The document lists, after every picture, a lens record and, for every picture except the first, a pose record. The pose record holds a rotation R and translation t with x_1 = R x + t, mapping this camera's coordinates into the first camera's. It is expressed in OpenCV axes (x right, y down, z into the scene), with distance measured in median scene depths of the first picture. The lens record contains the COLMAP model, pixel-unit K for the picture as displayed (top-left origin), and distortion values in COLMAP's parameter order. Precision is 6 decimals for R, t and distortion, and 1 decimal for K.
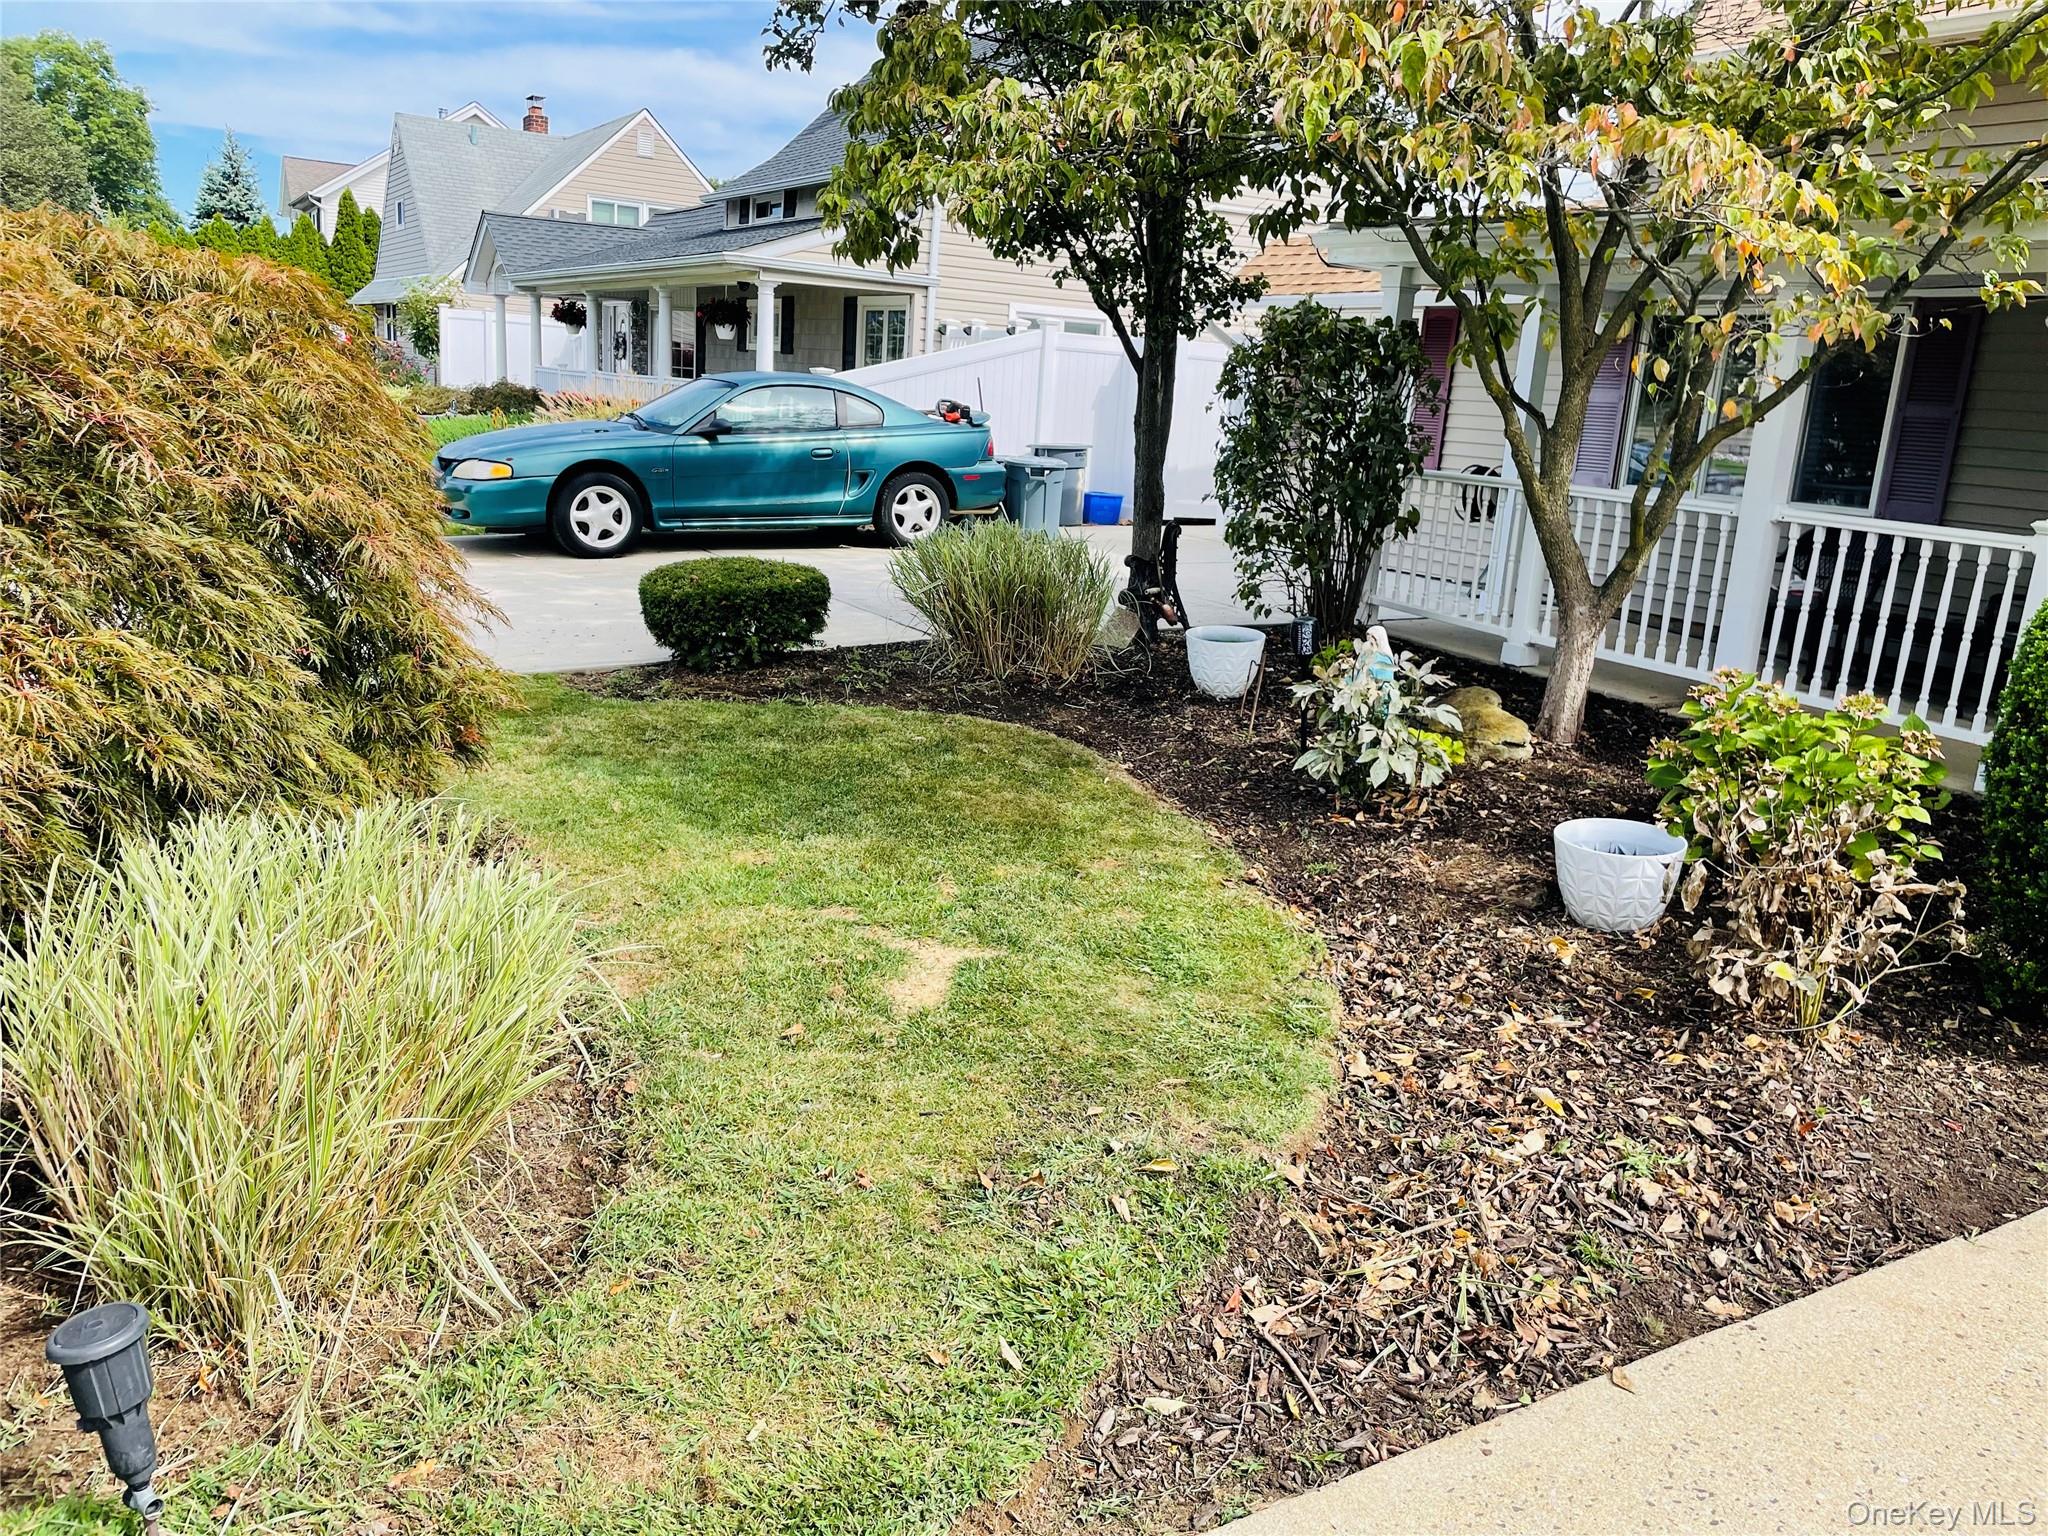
lens RADIAL K [[1530.4, 0, 1025.9], [0, 1530.4, 769.9], [0, 0, 1]] dist [0.008365, -0.018436]
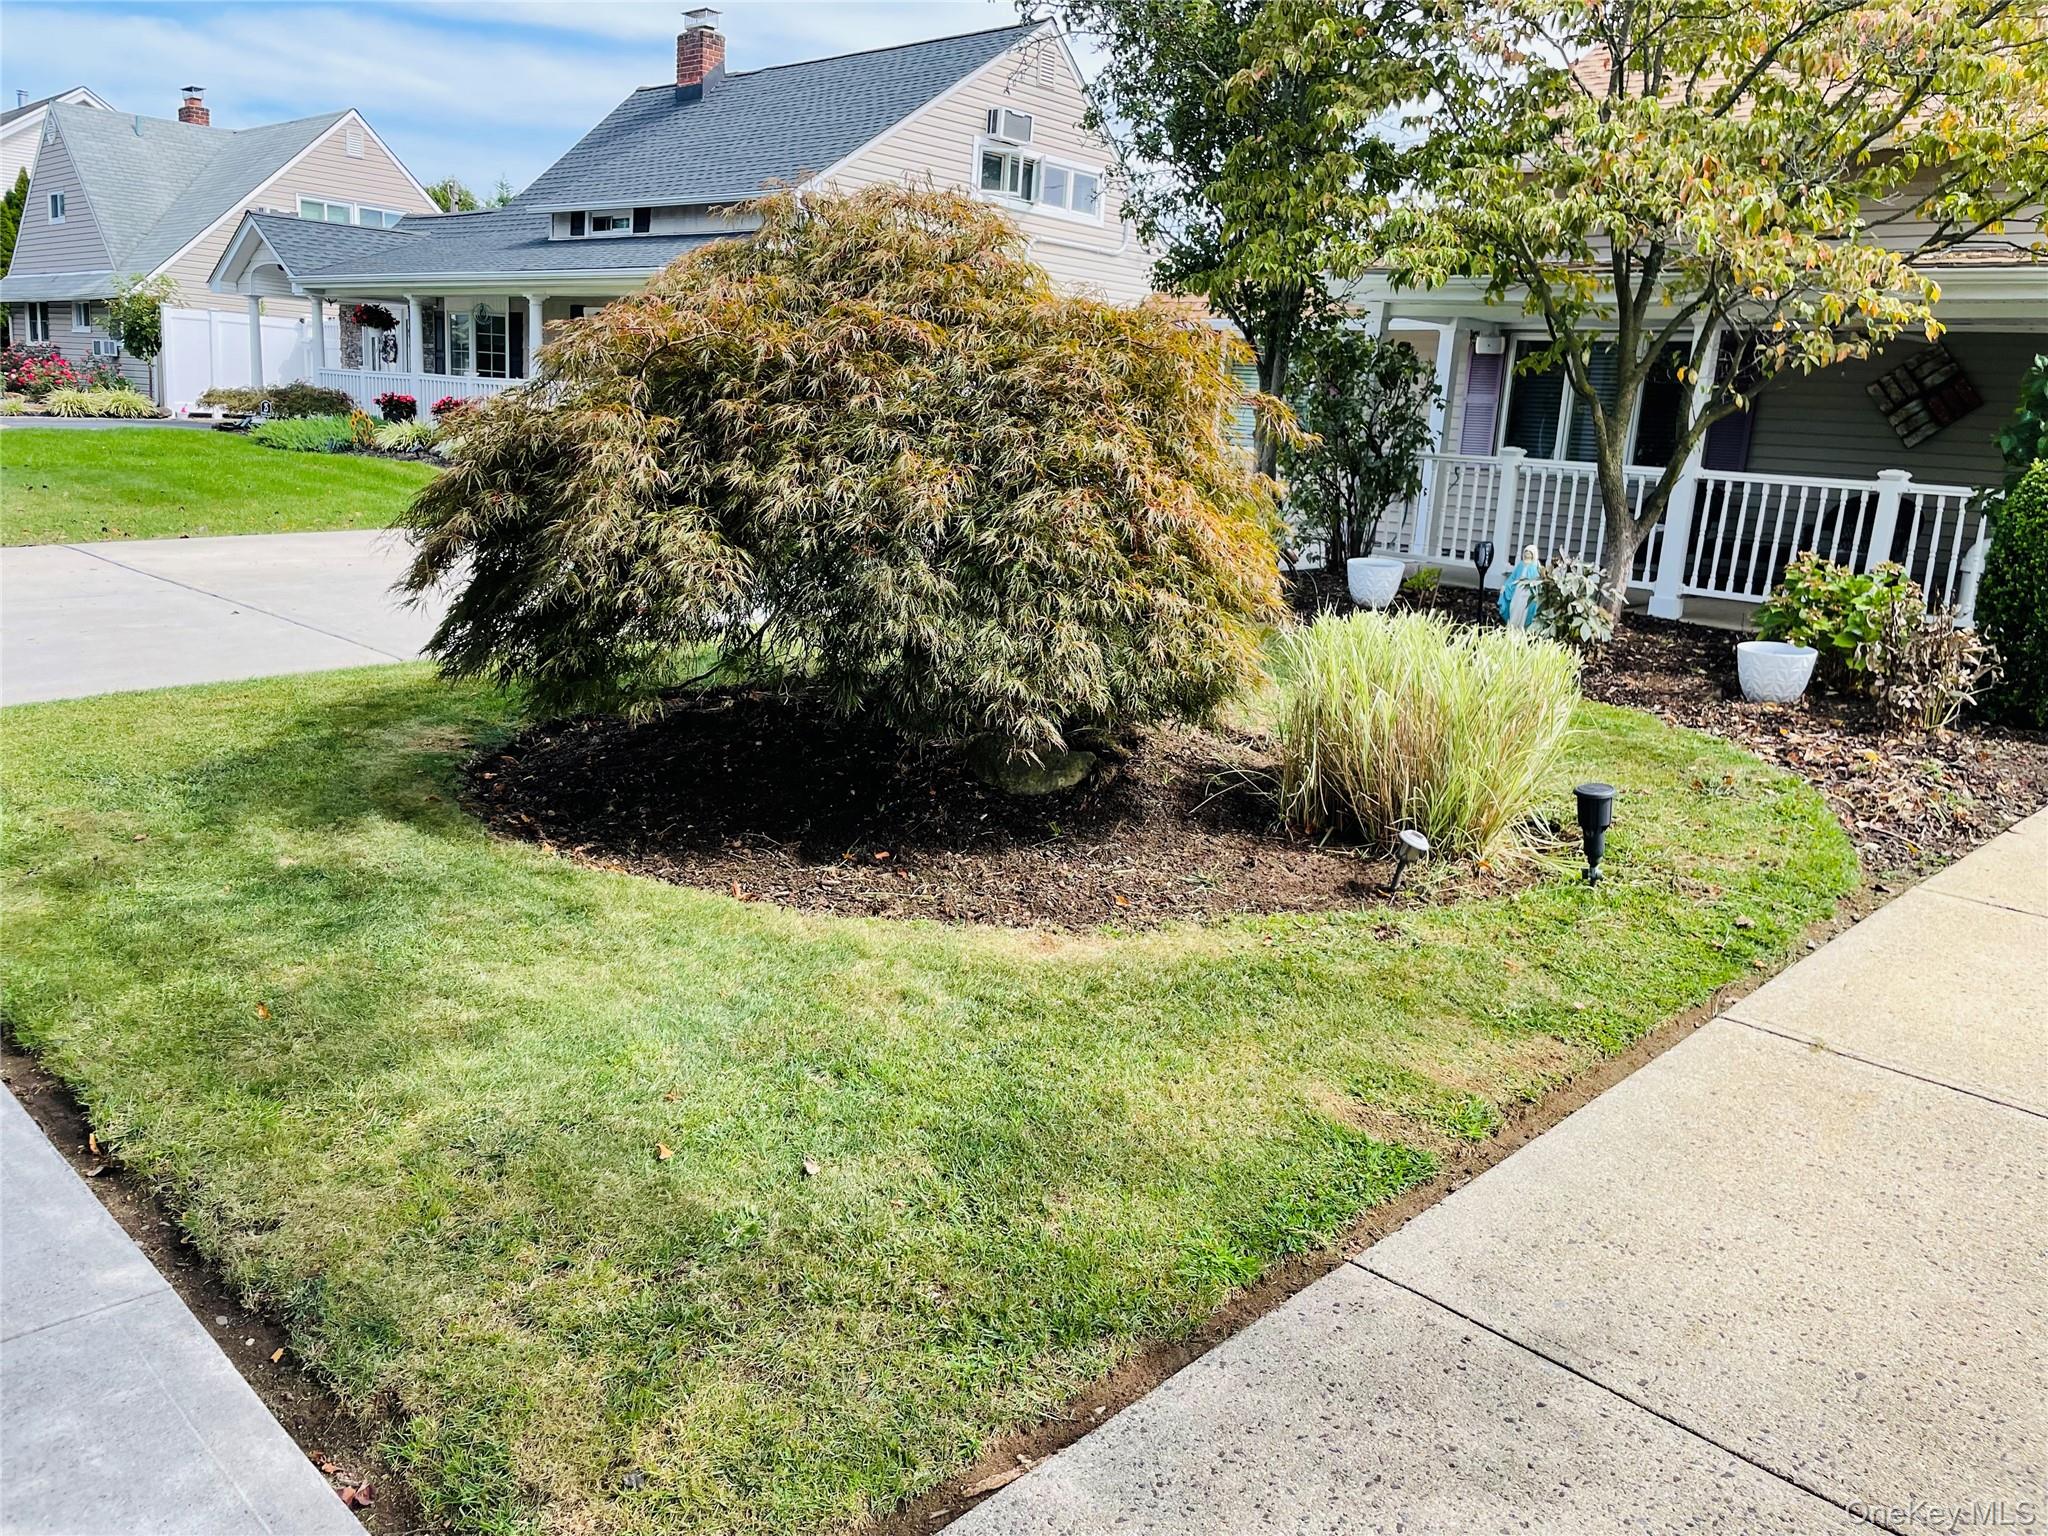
lens RADIAL K [[1530.4, 0, 1021.9], [0, 1530.4, 767.1], [0, 0, 1]] dist [0.008365, -0.018436]
pose [[0.958320, -0.064159, 0.278400, -0.165694], [0.065967, 0.997818, 0.002881, 0.020740], [-0.277977, 0.015604, 0.960461, -0.074794]]
